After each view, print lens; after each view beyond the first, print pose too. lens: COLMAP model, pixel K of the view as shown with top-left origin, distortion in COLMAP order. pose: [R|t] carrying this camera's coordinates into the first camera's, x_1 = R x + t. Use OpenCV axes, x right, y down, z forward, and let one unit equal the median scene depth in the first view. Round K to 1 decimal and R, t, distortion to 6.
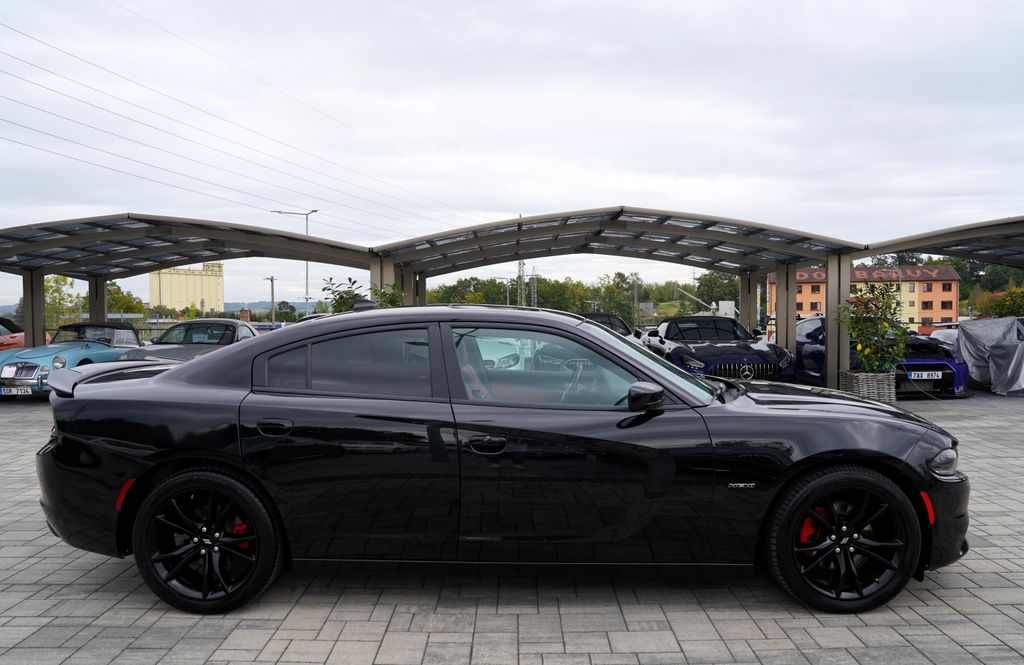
lens RADIAL K [[711.1, 0, 508.5], [0, 711.1, 306.9], [0, 0, 1]] dist [-0.108545, 0.073094]
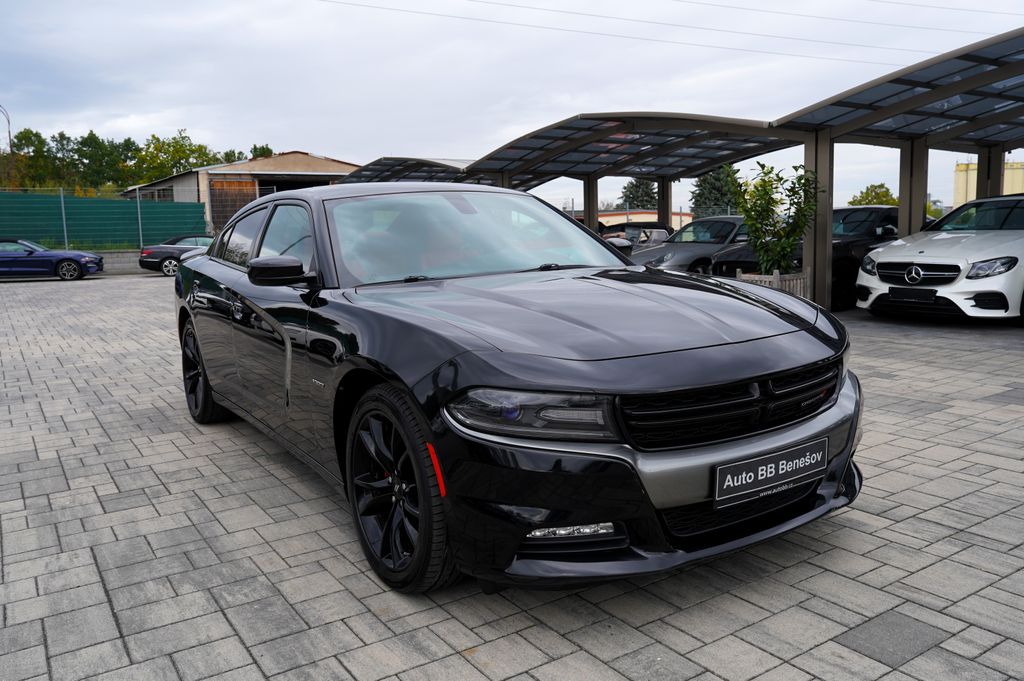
lens RADIAL K [[807.7, 0, 514.9], [0, 807.7, 316.3], [0, 0, 1]] dist [-0.076764, 0.087036]
pose [[0.562750, 0.080648, -0.822684, 1.239212], [0.028316, 0.992765, 0.116690, 0.066223], [0.826142, -0.088963, 0.556394, 0.658231]]
